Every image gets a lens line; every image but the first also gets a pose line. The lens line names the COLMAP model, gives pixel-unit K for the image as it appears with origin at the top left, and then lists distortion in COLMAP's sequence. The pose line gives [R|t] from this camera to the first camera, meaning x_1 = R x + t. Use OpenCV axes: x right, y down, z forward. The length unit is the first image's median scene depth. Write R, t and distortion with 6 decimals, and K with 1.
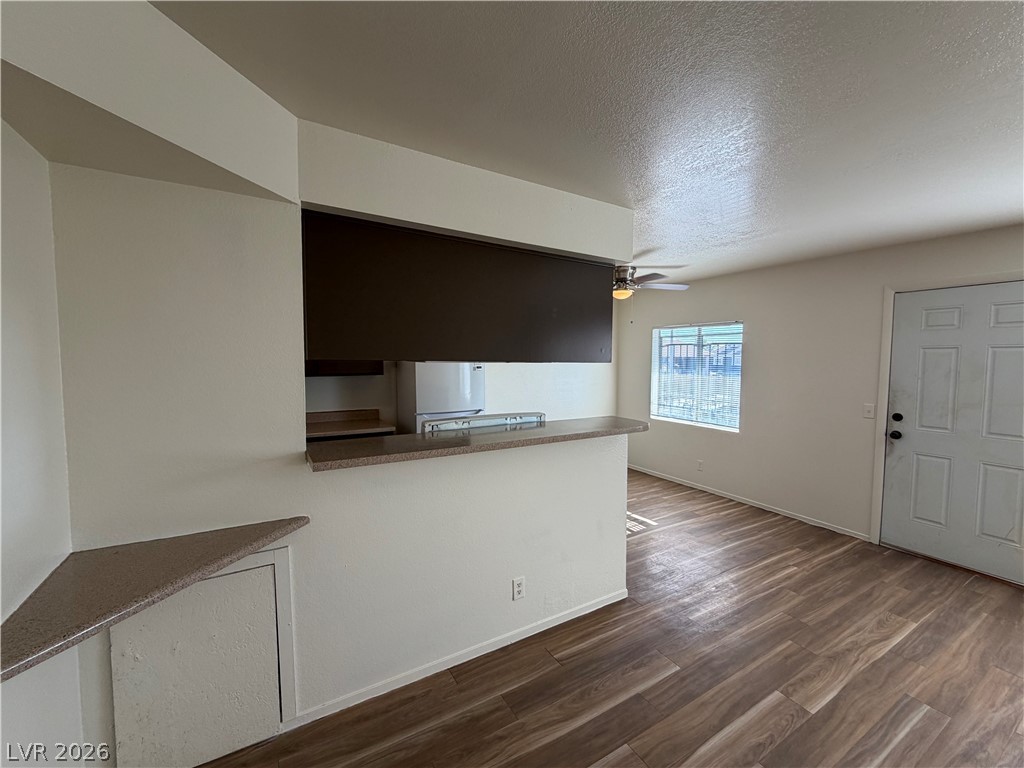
lens RADIAL K [[421.0, 0, 510.6], [0, 421.0, 388.1], [0, 0, 1]] dist [0.000695, 0.001531]
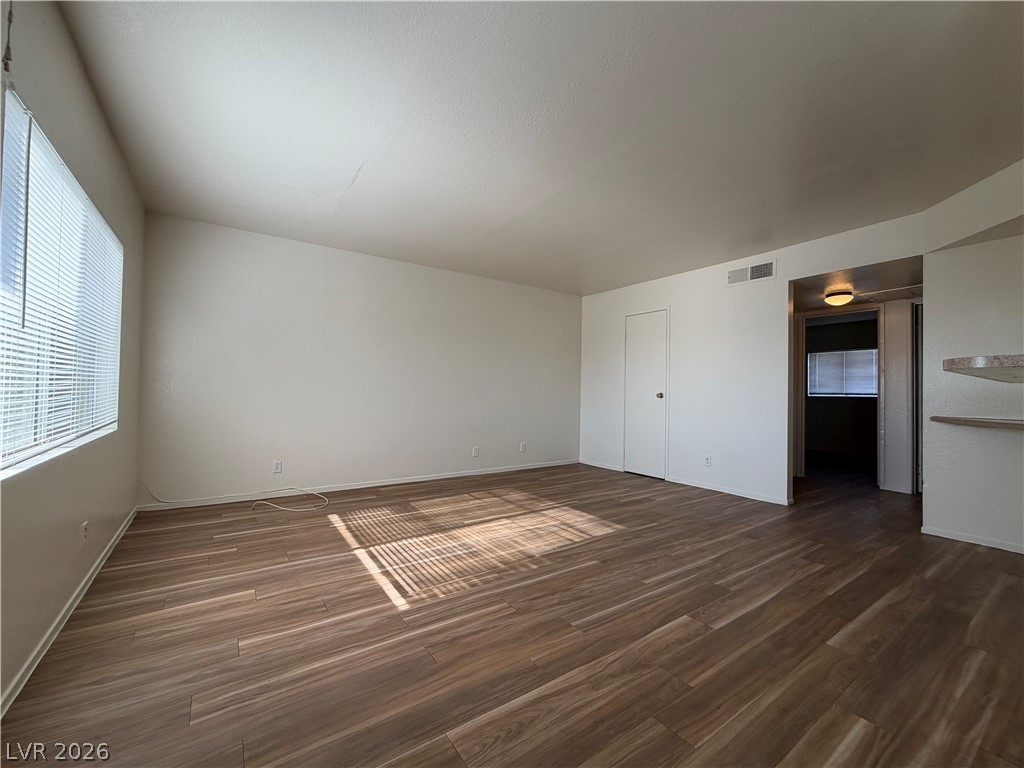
lens RADIAL K [[421.0, 0, 512.9], [0, 421.0, 385.1], [0, 0, 1]] dist [0.000695, 0.001531]
pose [[-0.996983, -0.021571, -0.074567, 0.995456], [-0.025504, 0.998311, 0.052207, 0.112738], [0.073315, 0.053951, -0.995848, 1.599486]]
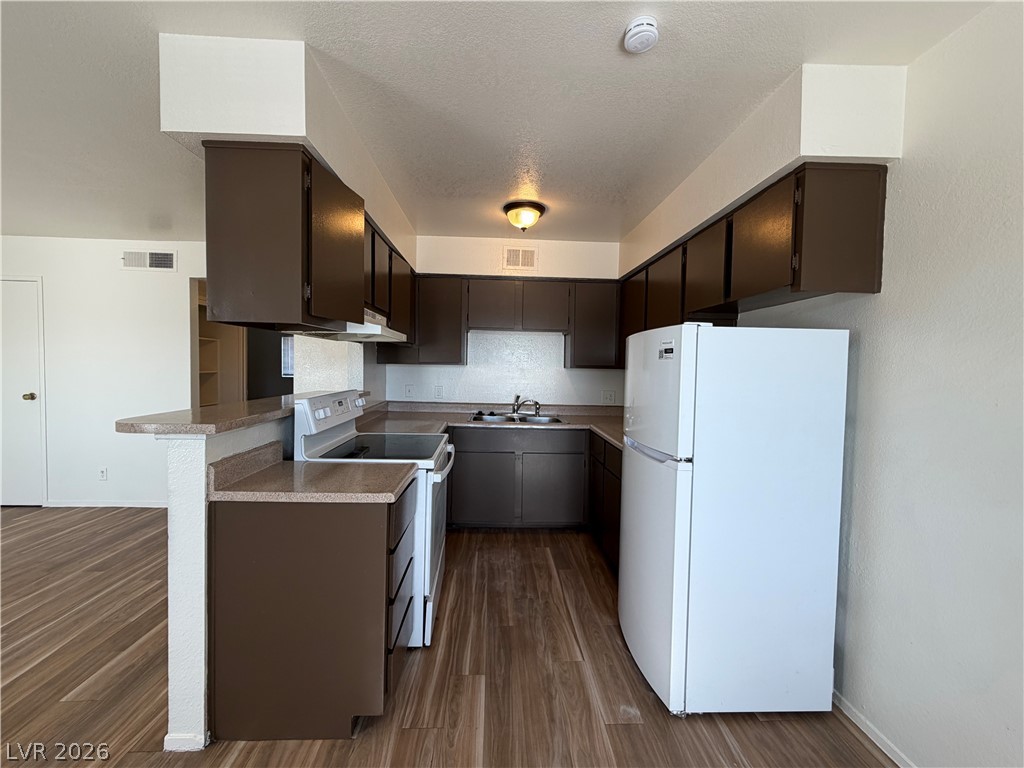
lens RADIAL K [[421.0, 0, 512.6], [0, 421.0, 384.4], [0, 0, 1]] dist [0.000695, 0.001531]
pose [[-0.471228, 0.027151, -0.881594, 0.624626], [-0.081013, 0.993969, 0.073915, -0.060325], [0.878283, 0.106251, -0.466186, 1.883106]]
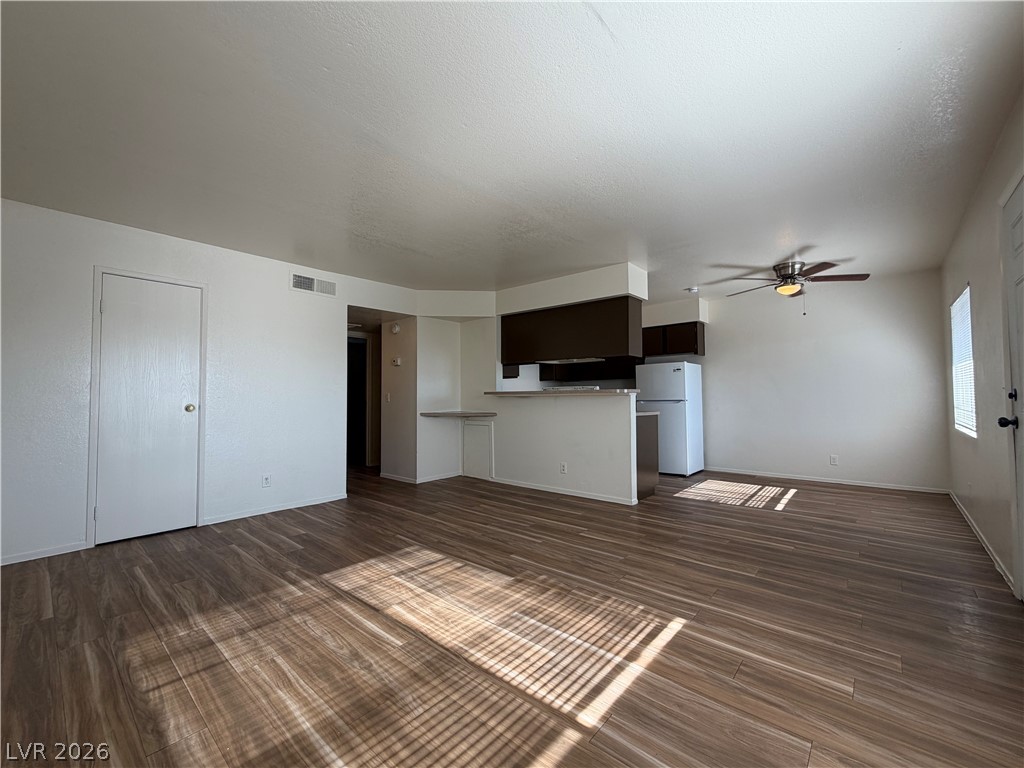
lens RADIAL K [[421.0, 0, 514.1], [0, 421.0, 382.5], [0, 0, 1]] dist [0.000695, 0.001531]
pose [[0.315372, -0.041262, -0.948071, 1.896398], [-0.056570, 0.996460, -0.062186, 0.198658], [0.947281, 0.073245, 0.311921, 0.096070]]
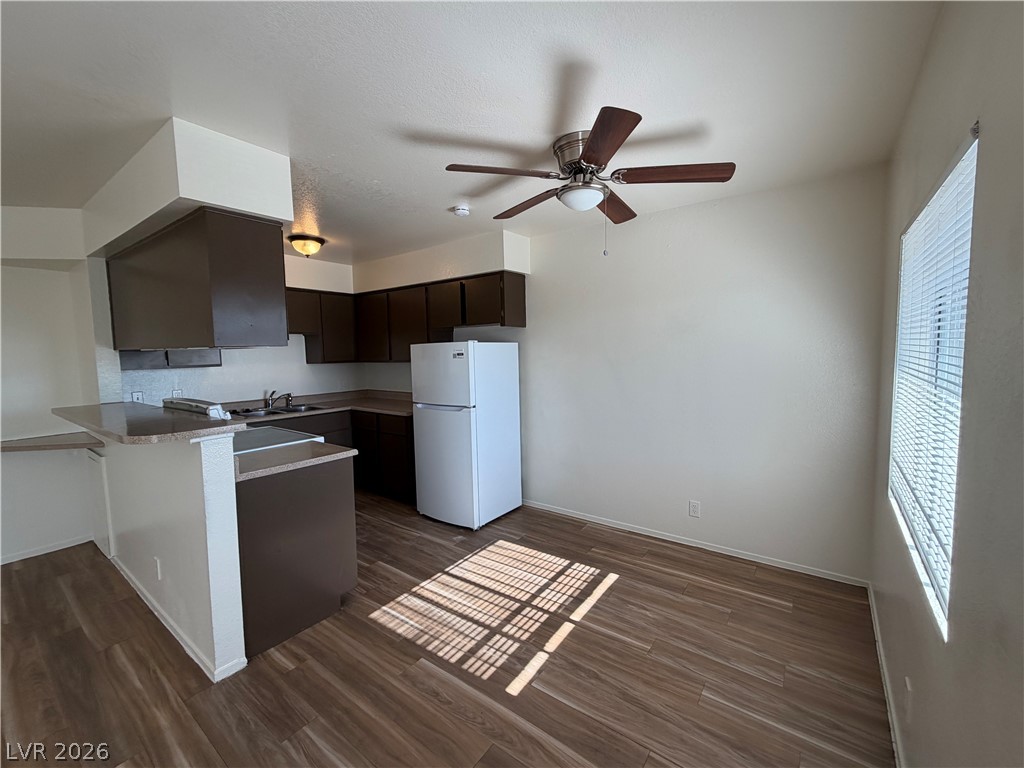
lens RADIAL K [[421.0, 0, 514.6], [0, 421.0, 383.0], [0, 0, 1]] dist [0.000695, 0.001531]
pose [[0.388728, 0.060757, -0.919347, 1.273408], [-0.042379, 0.997946, 0.048033, -0.064847], [0.920377, 0.020289, 0.390504, 1.378953]]
